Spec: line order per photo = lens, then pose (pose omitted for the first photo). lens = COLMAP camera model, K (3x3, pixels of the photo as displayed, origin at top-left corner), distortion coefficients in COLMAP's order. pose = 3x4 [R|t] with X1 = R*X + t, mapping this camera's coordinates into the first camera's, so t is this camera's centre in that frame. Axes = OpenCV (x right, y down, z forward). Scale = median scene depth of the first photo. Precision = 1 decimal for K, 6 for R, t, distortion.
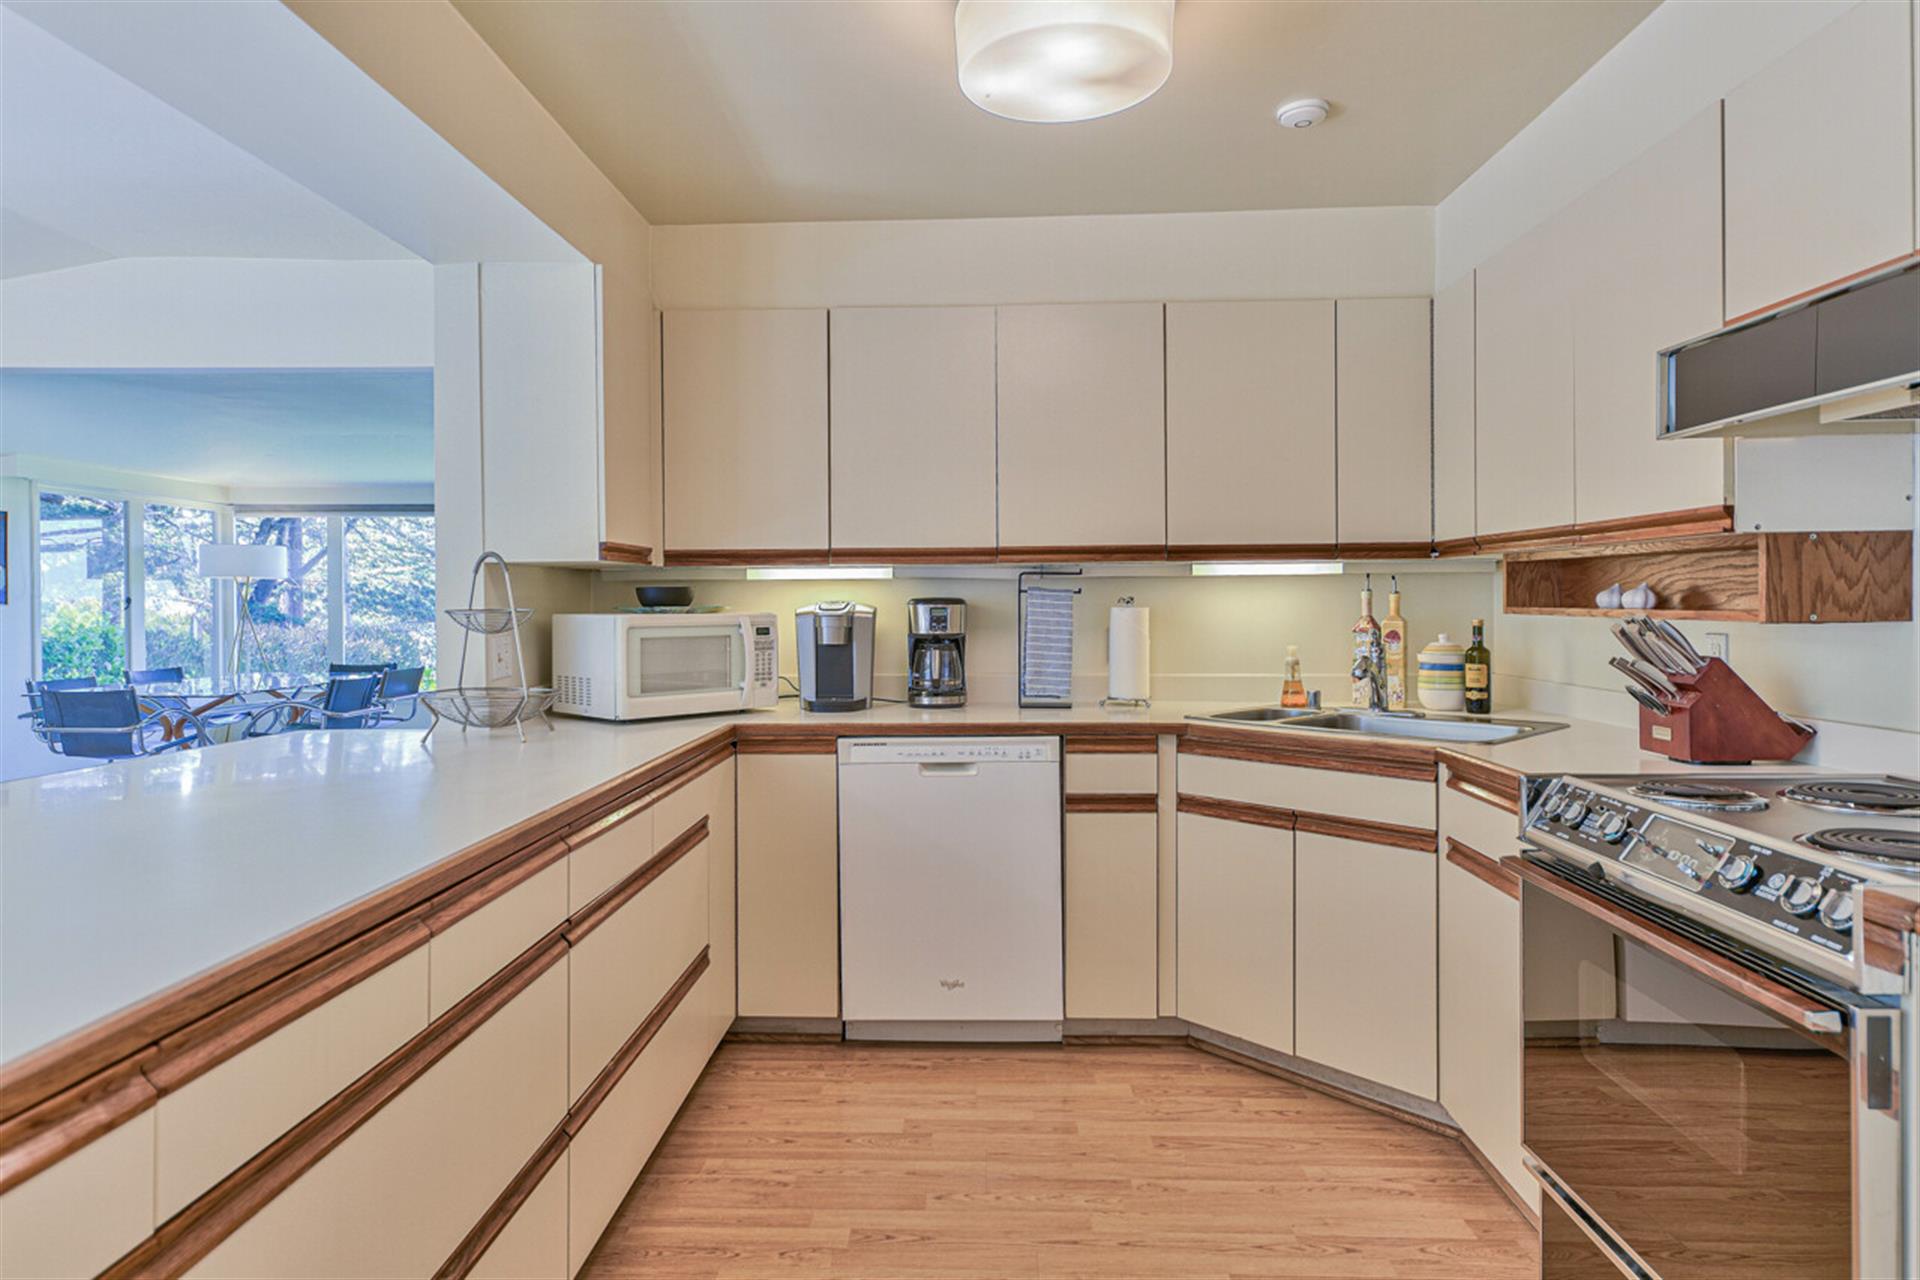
lens RADIAL K [[1077.4, 0, 943.1], [0, 1077.4, 609.4], [0, 0, 1]] dist [0.012658, -0.000346]
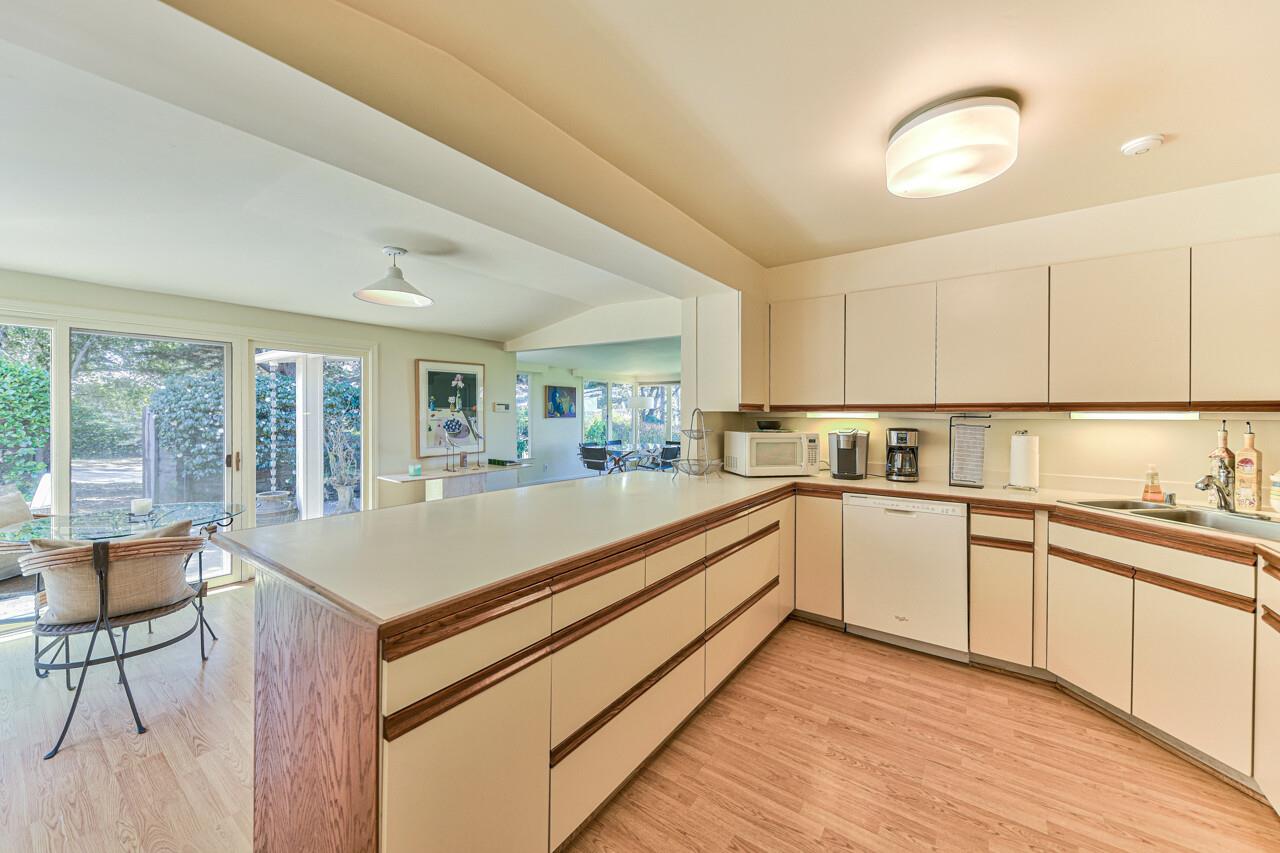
lens RADIAL K [[467.0, 0, 644.4], [0, 467.0, 417.2], [0, 0, 1]] dist [0.003059, -0.002502]
pose [[0.830945, 0.015856, -0.556128, 0.090183], [-0.016035, 0.999861, 0.004549, -0.030641], [0.556123, 0.005137, 0.831084, -0.007533]]
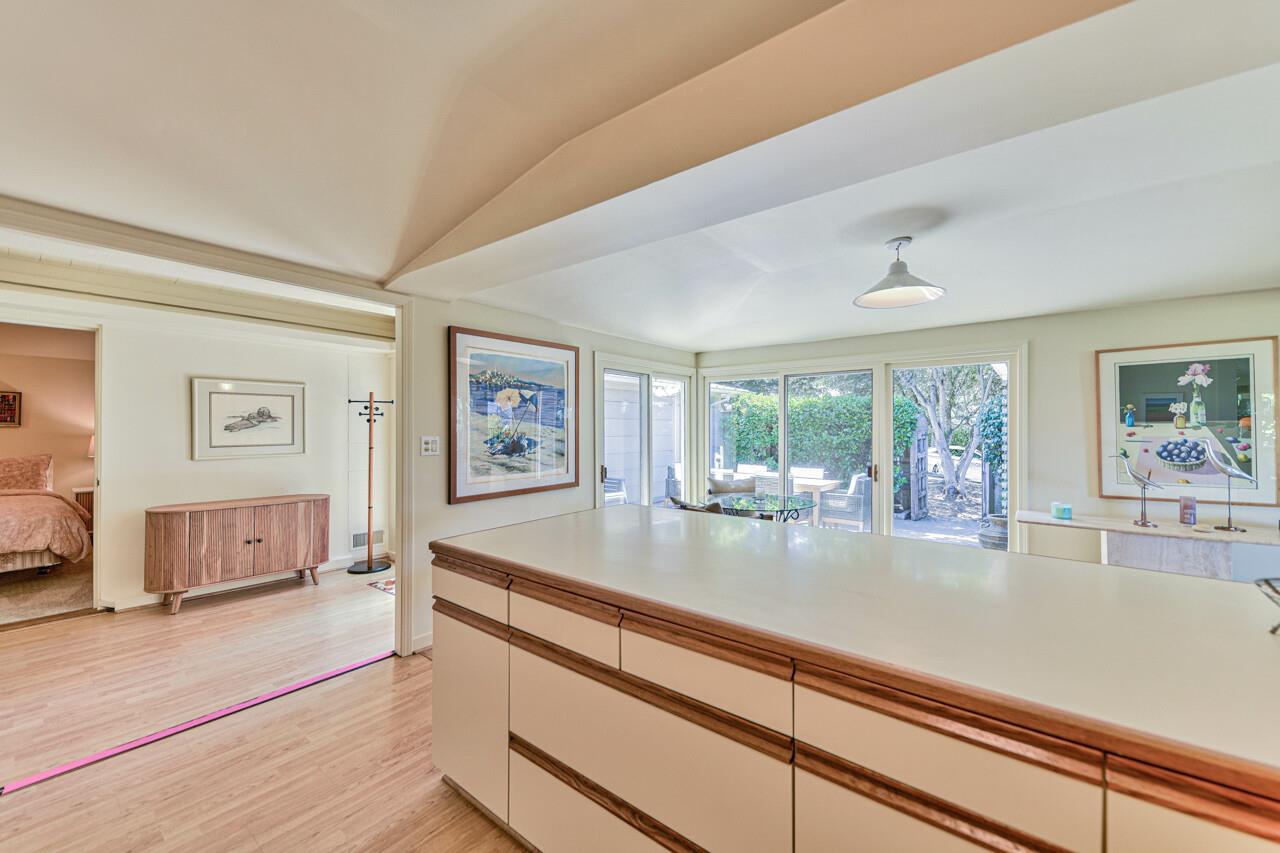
lens RADIAL K [[500.0, 0, 641.0], [0, 500.0, 423.6], [0, 0, 1]] dist [0.002220, 0.000154]
pose [[-0.587496, -0.002291, -0.809224, 0.119567], [-0.006826, 0.999974, 0.002125, -0.036004], [0.809199, 0.006772, -0.587496, 0.715086]]
